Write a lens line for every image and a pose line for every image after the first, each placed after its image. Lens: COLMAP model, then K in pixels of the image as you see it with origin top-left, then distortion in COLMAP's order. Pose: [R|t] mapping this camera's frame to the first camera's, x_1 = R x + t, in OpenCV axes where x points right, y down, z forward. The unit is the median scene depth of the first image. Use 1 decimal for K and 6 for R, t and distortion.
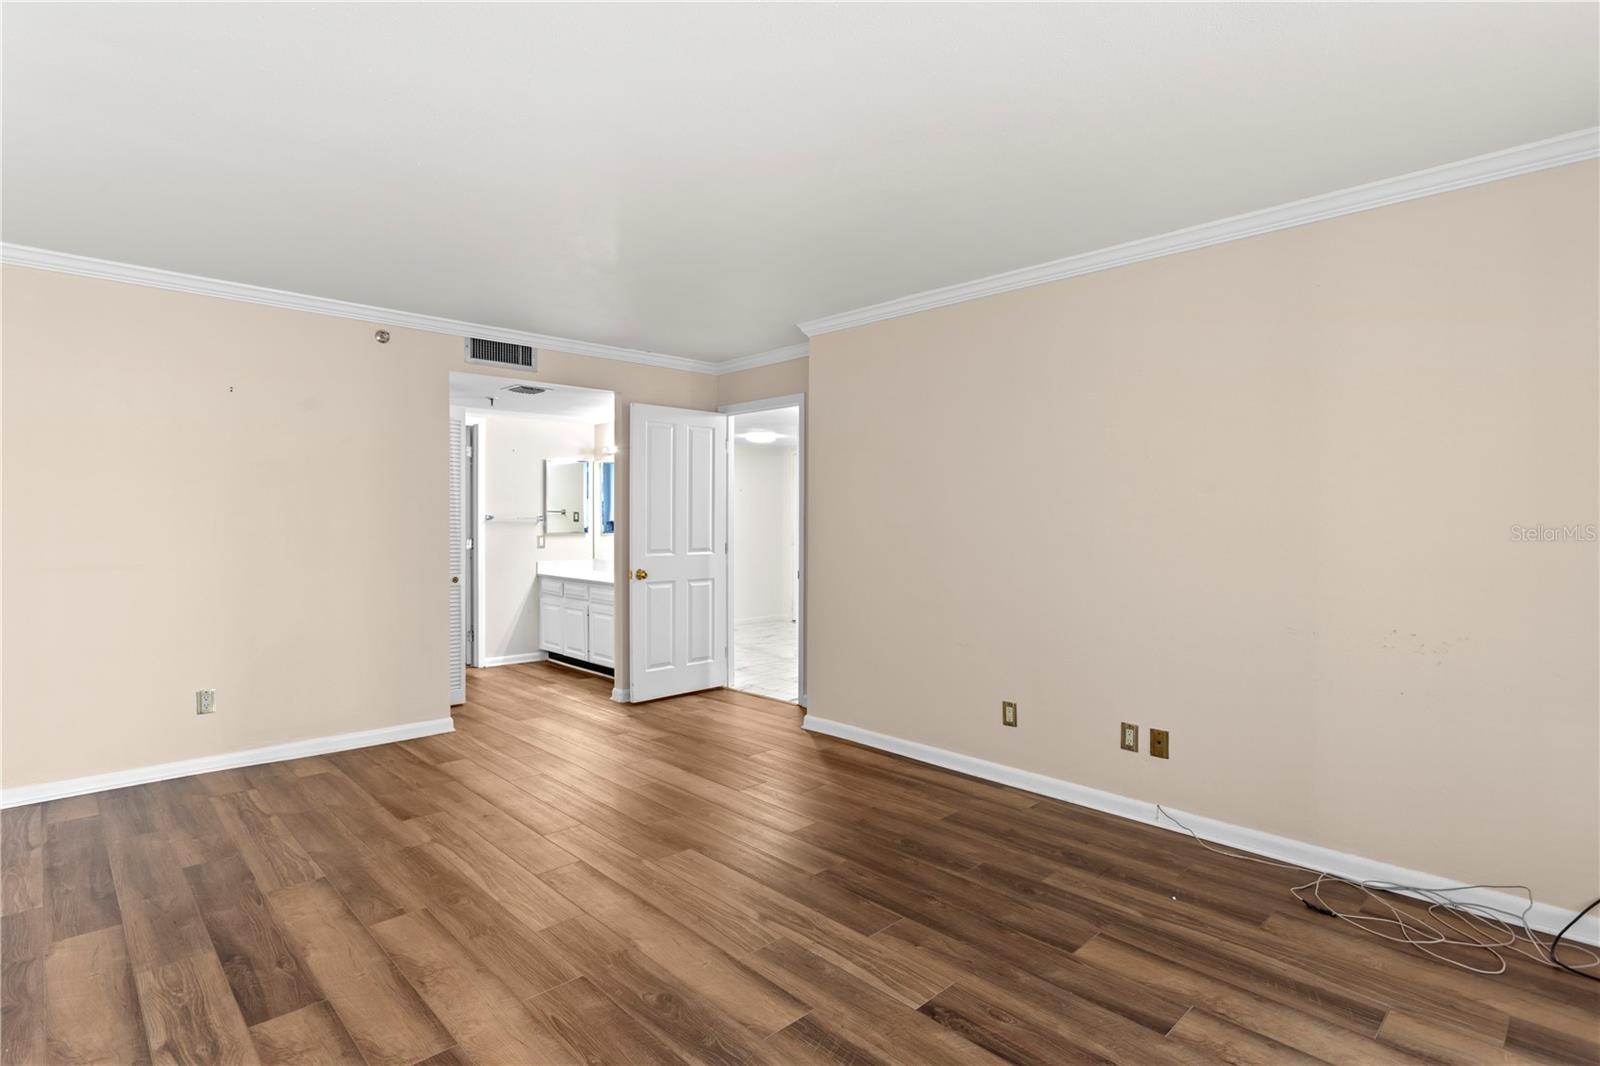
lens RADIAL K [[826.8, 0, 818.0], [0, 826.8, 507.8], [0, 0, 1]] dist [-0.002192, 0.000362]
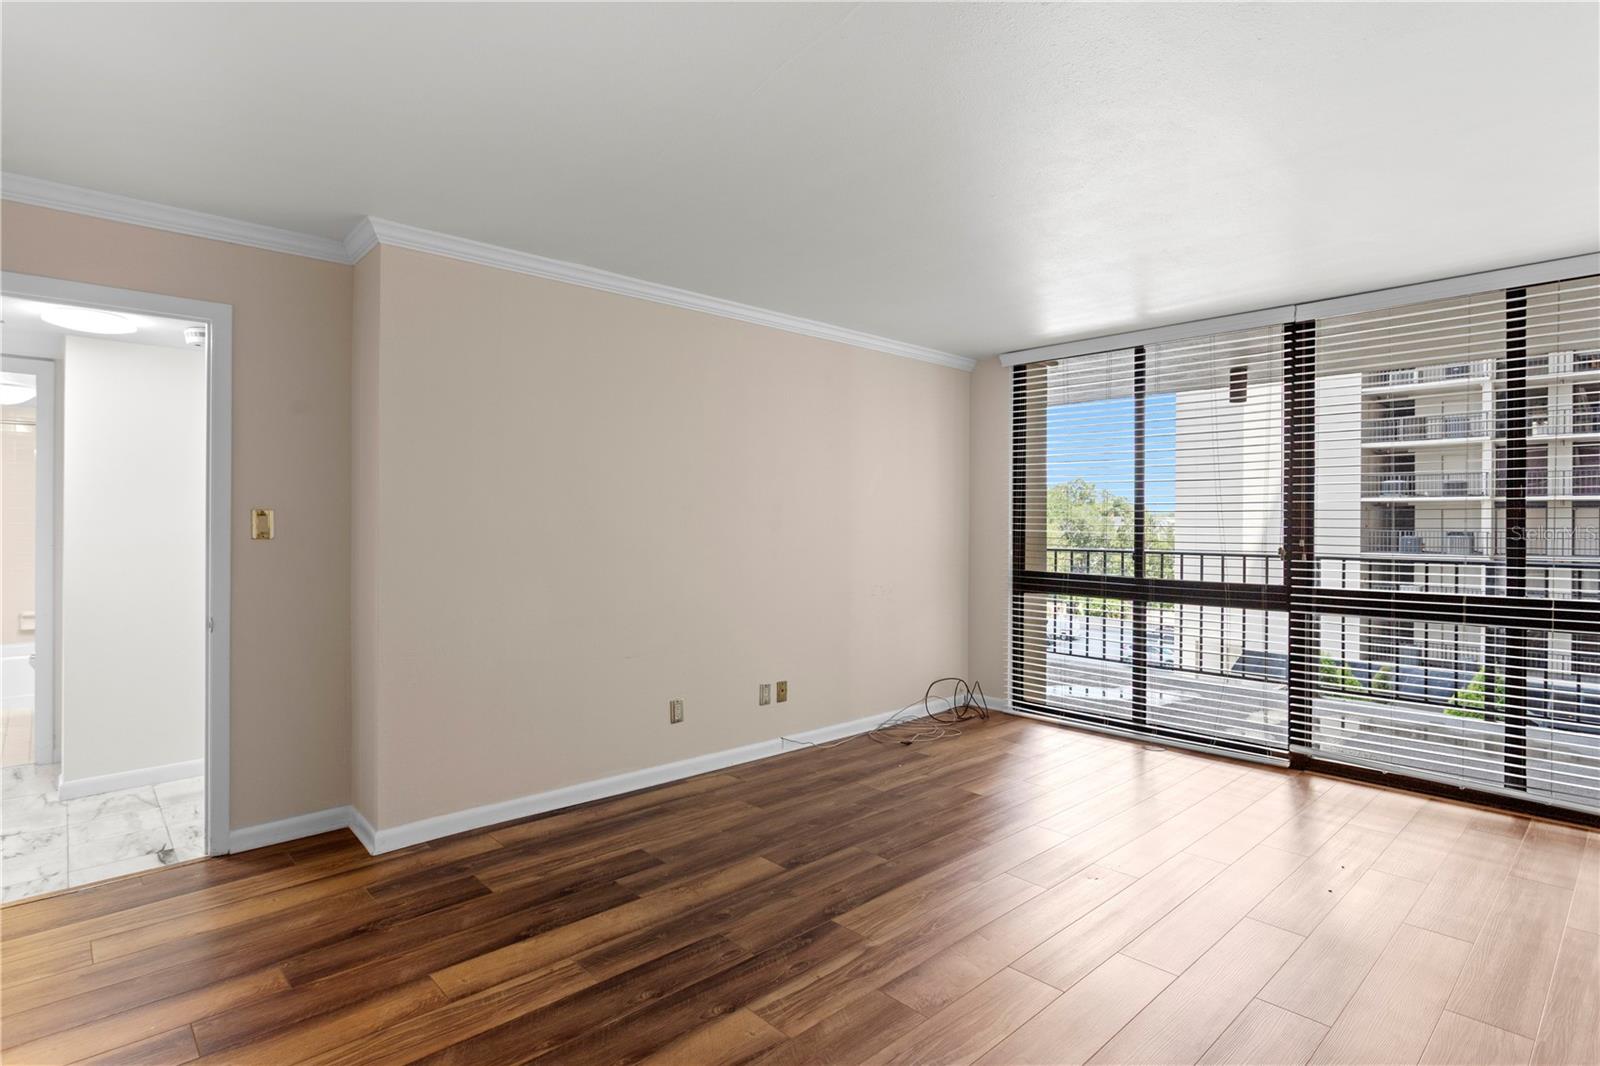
lens RADIAL K [[798.9, 0, 799.5], [0, 798.9, 526.9], [0, 0, 1]] dist [-0.013148, 0.007806]
pose [[0.022791, -0.003011, 0.999736, -0.989161], [-0.011580, 0.999928, 0.003275, 0.012755], [-0.999673, -0.011652, 0.022755, 1.050955]]
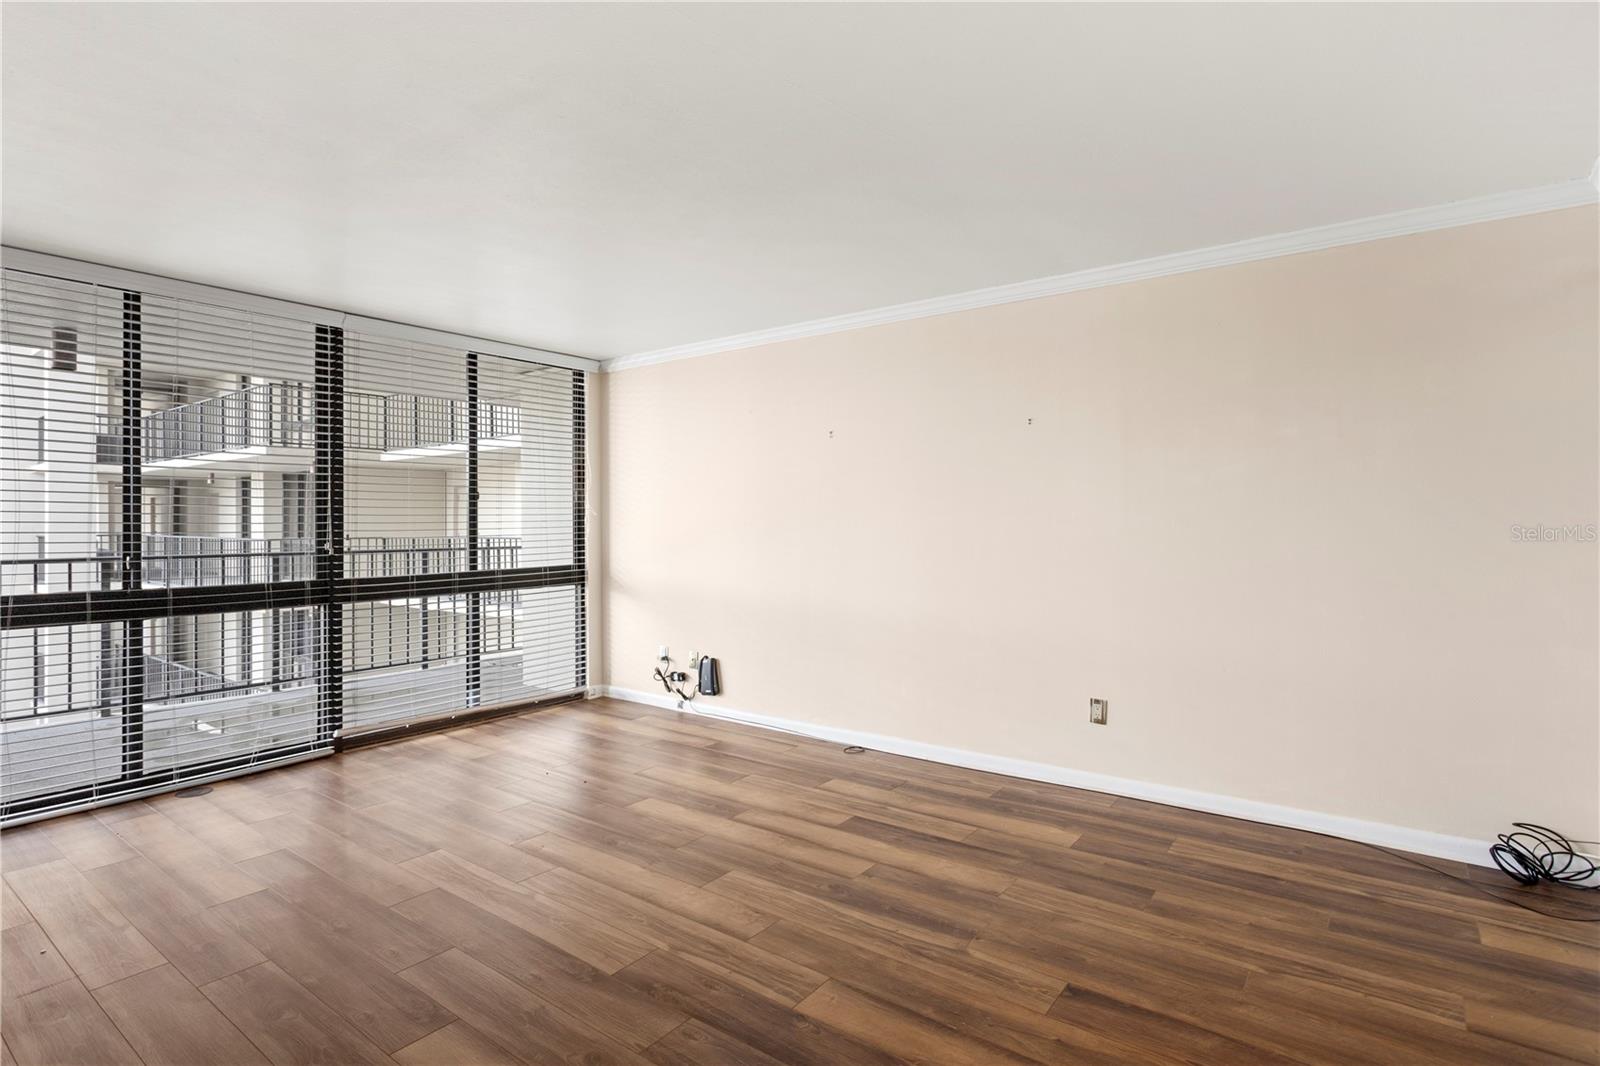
lens RADIAL K [[798.9, 0, 799.5], [0, 798.9, 526.9], [0, 0, 1]] dist [-0.013148, 0.007806]
pose [[-0.989753, 0.001825, -0.142779, -0.226170], [0.002172, 0.999995, -0.002270, 0.019603], [0.142774, -0.002557, -0.989752, 1.772729]]
